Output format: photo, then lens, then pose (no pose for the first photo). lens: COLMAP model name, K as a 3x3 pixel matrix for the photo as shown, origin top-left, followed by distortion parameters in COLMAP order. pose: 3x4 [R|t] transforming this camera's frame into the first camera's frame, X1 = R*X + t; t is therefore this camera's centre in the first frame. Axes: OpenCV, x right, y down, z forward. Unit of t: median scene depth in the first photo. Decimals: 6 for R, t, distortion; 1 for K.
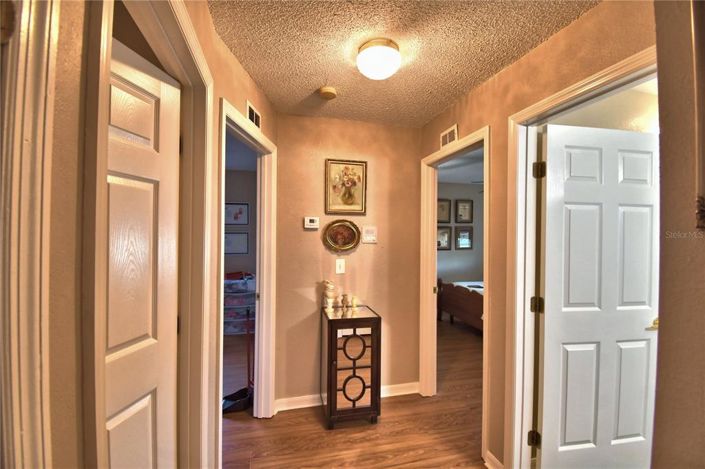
lens RADIAL K [[308.6, 0, 351.4], [0, 308.6, 233.1], [0, 0, 1]] dist [0.006687, -0.018975]
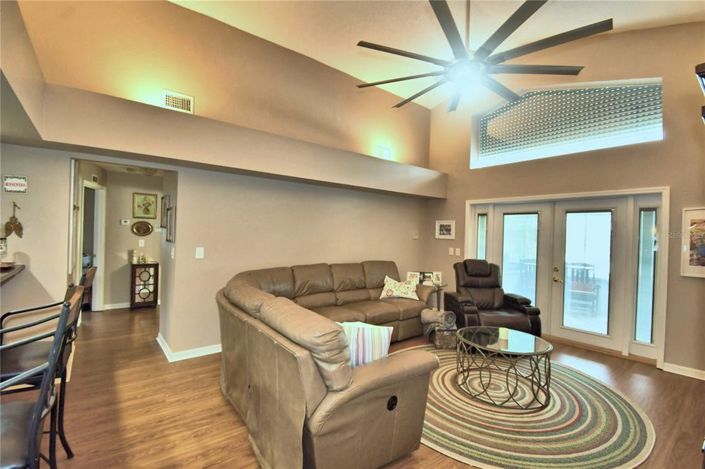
lens RADIAL K [[308.6, 0, 351.5], [0, 308.6, 233.5], [0, 0, 1]] dist [0.006687, -0.018975]
pose [[0.909924, 0.015748, 0.414477, 0.419294], [-0.016107, 0.999867, -0.002629, 0.026198], [-0.414463, -0.004284, 0.910056, -1.616646]]
